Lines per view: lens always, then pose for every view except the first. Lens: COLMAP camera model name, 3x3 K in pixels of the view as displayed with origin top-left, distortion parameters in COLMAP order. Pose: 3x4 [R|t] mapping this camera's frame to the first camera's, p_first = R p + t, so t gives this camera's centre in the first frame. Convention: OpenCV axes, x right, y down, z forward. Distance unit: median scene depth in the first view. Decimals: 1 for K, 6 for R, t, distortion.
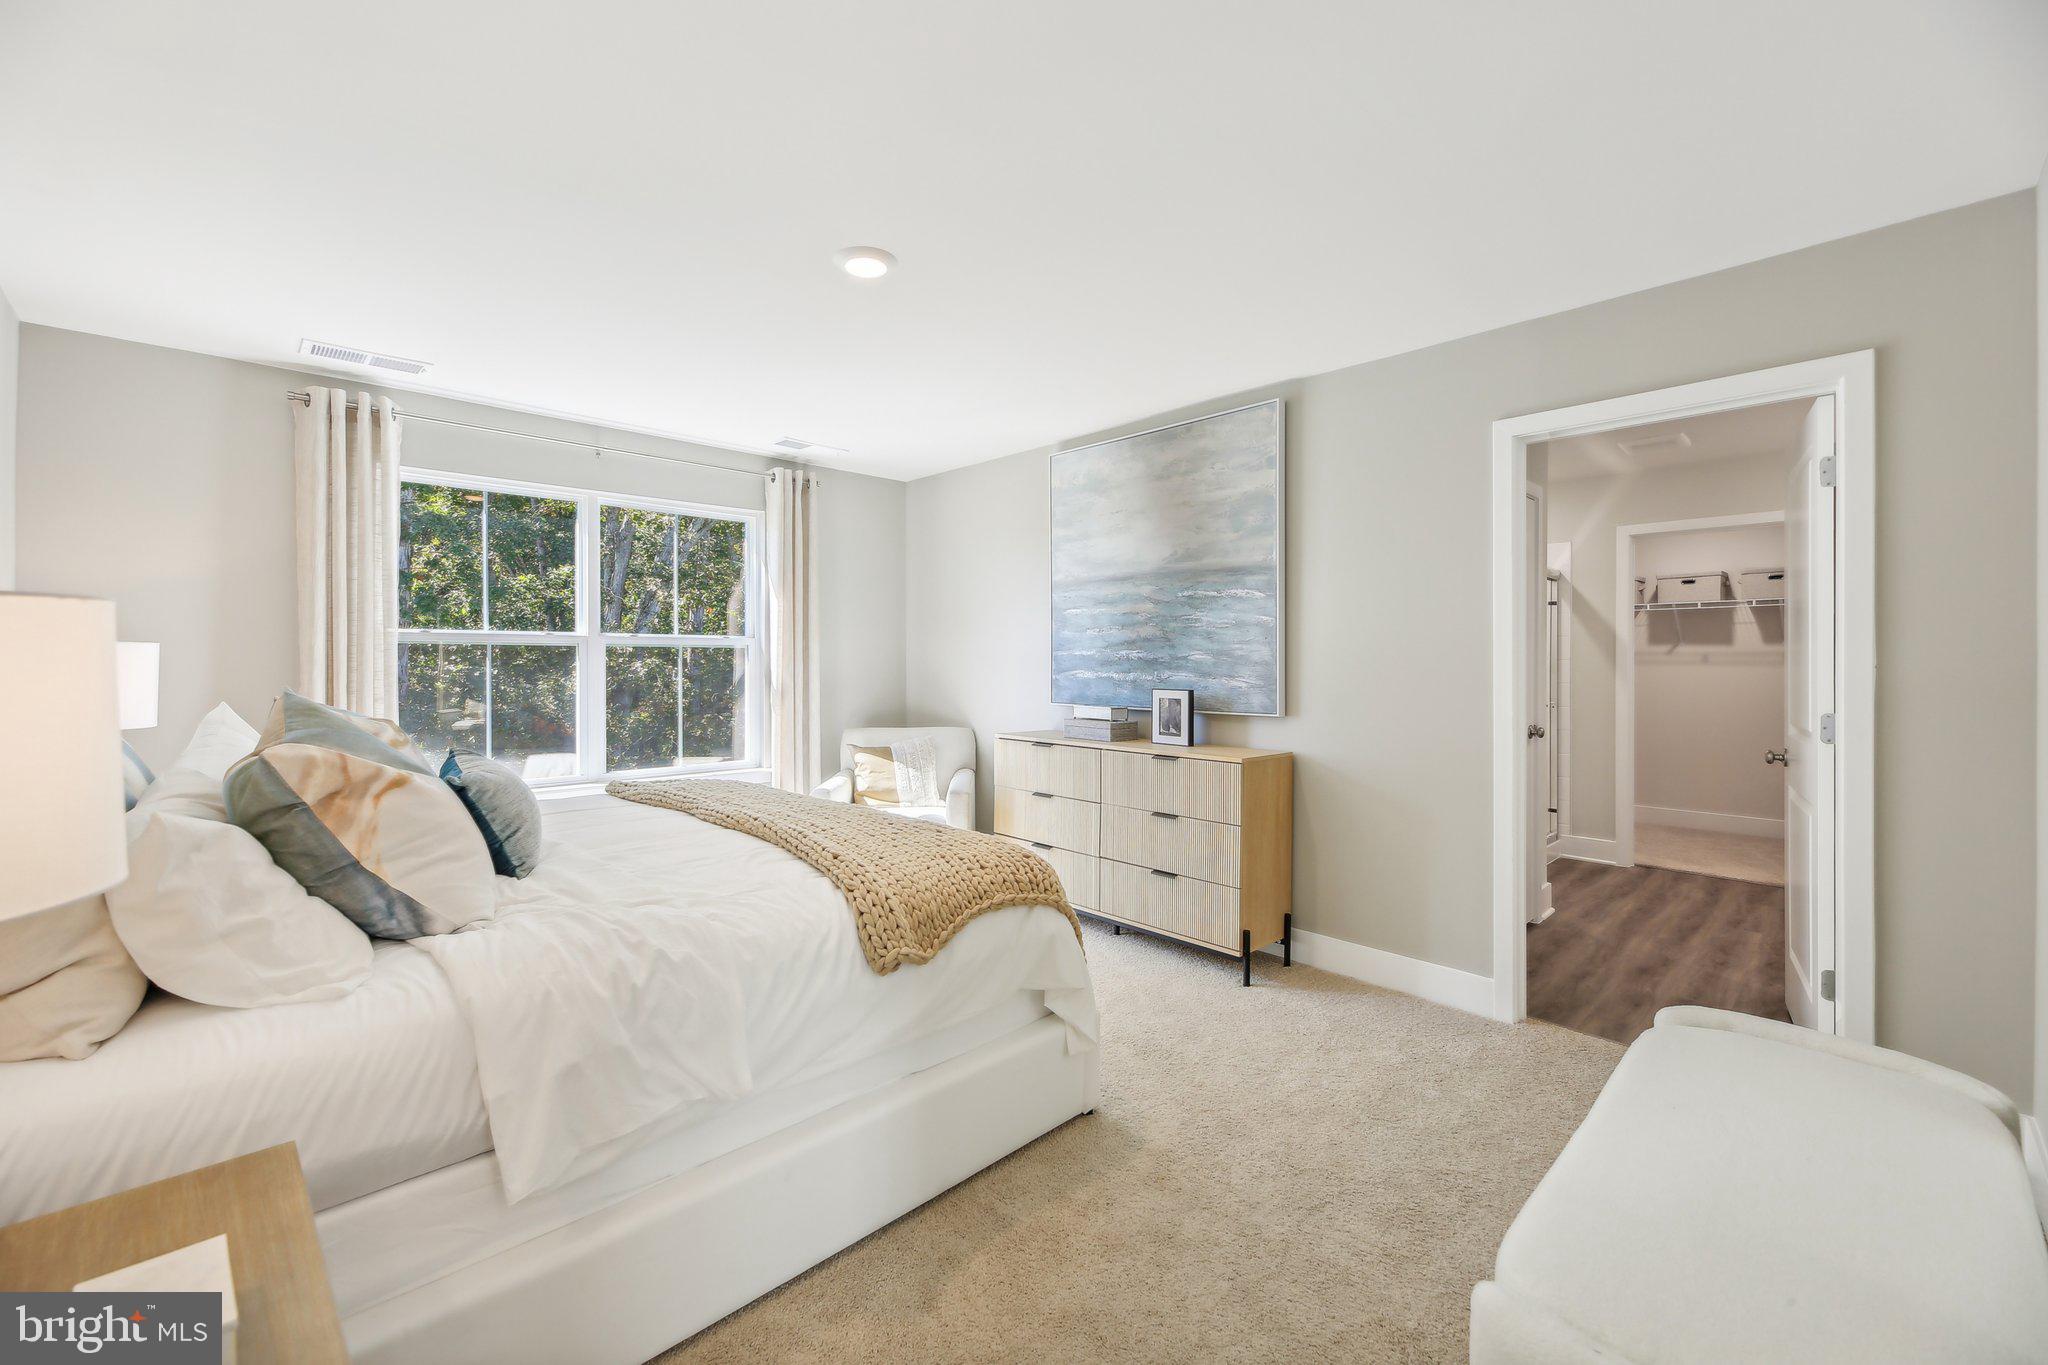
lens RADIAL K [[806.8, 0, 1024.0], [0, 806.8, 682.5], [0, 0, 1]] dist [-0.001031, -0.000145]
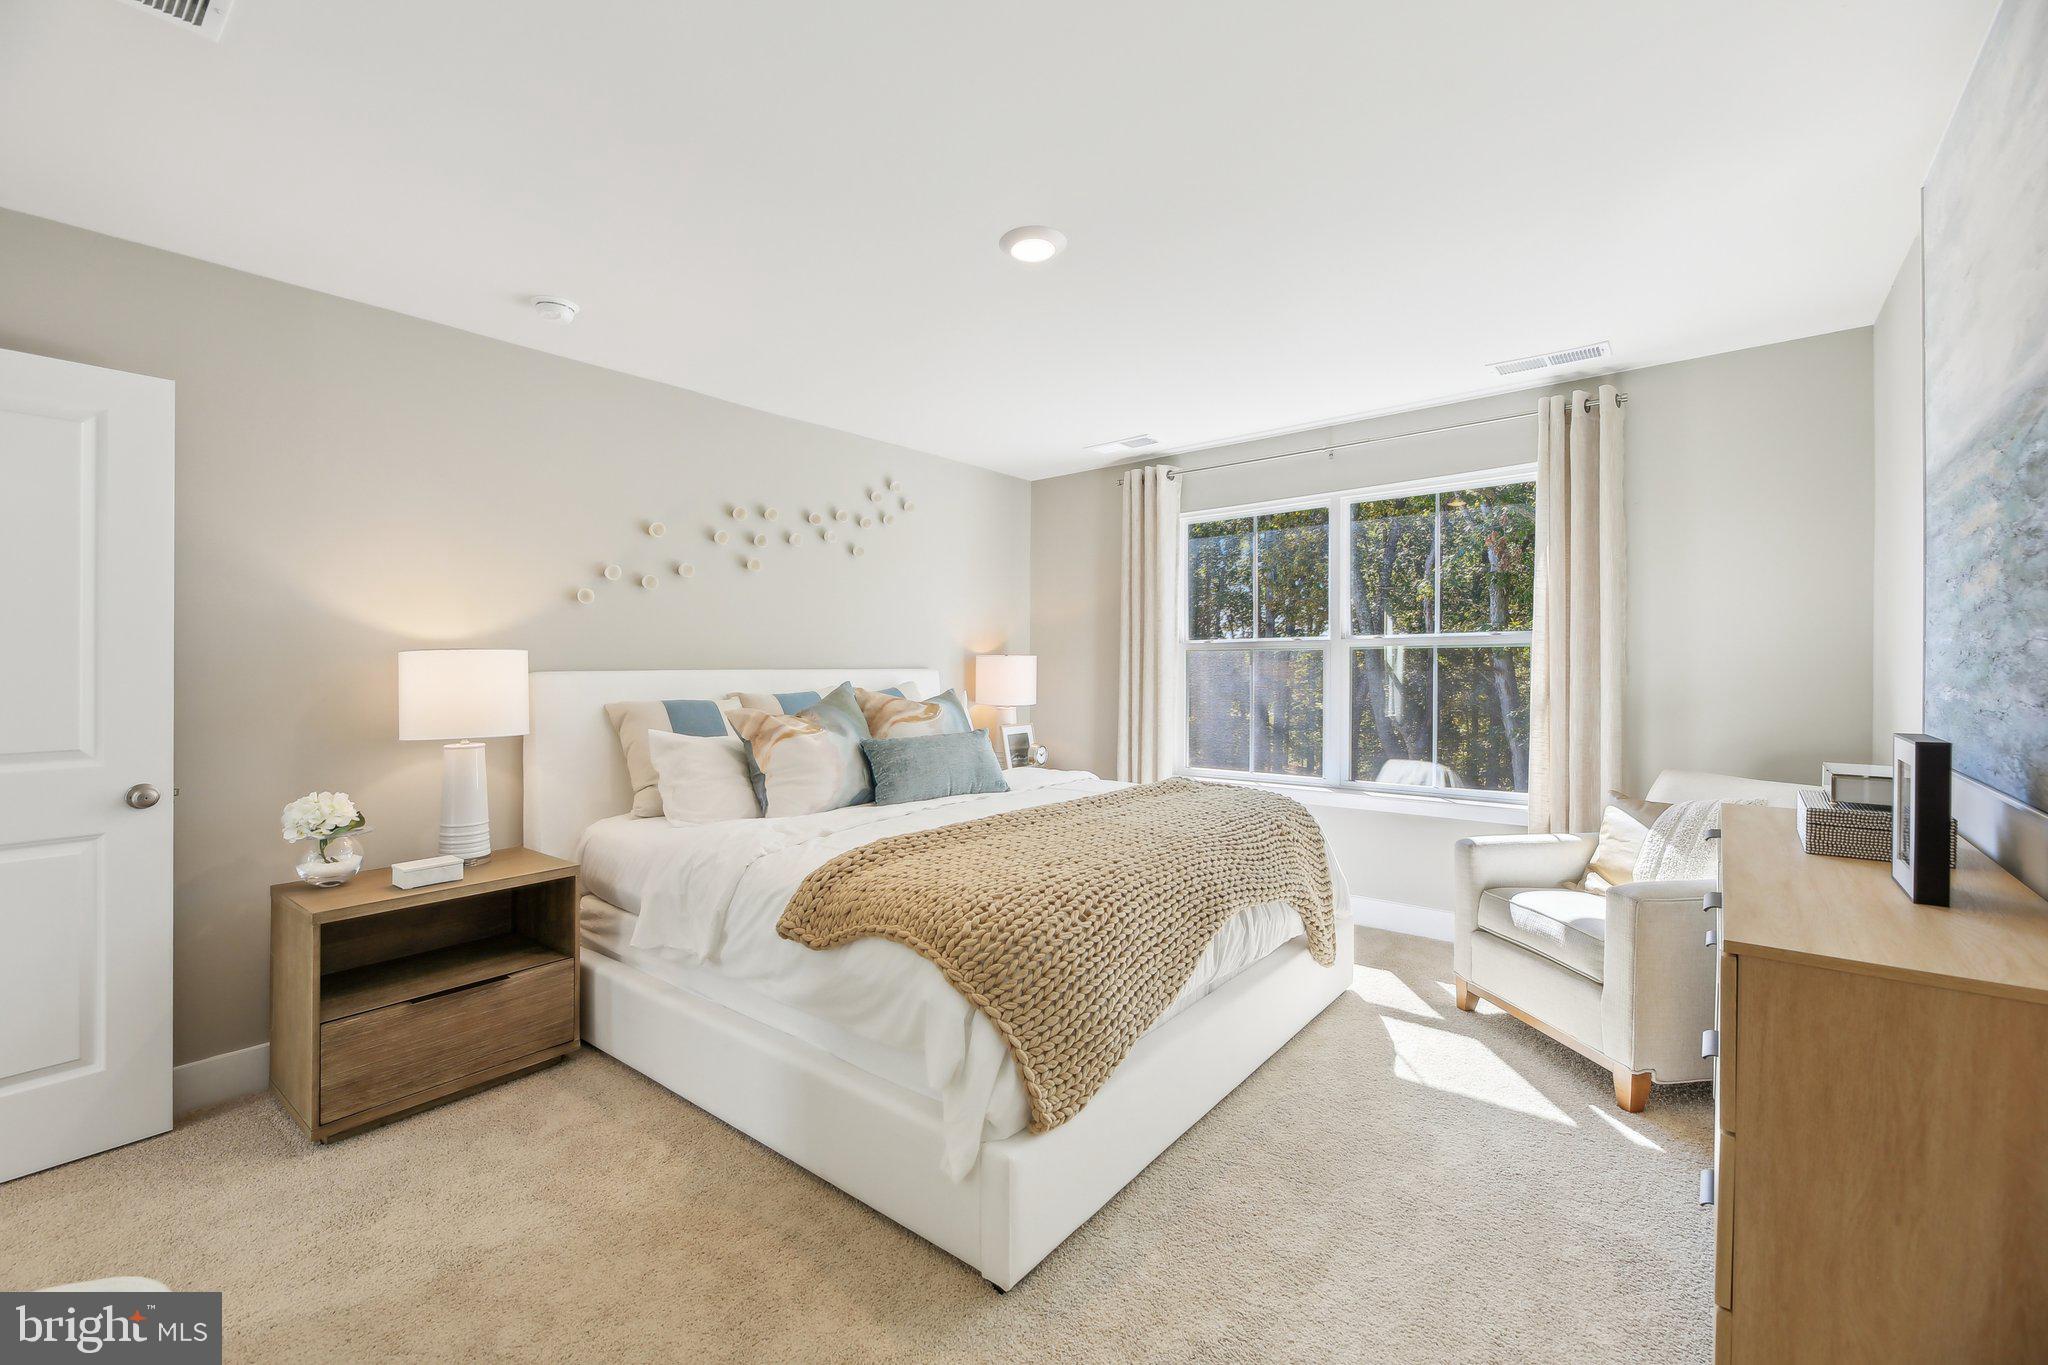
lens RADIAL K [[858.3, 0, 1023.5], [0, 858.3, 672.1], [0, 0, 1]] dist [0.000469, 0.000002]
pose [[0.132026, 0.003482, -0.991240, 0.473035], [-0.021673, 0.999765, 0.000625, -0.010719], [0.991009, 0.021400, 0.132070, 0.509775]]
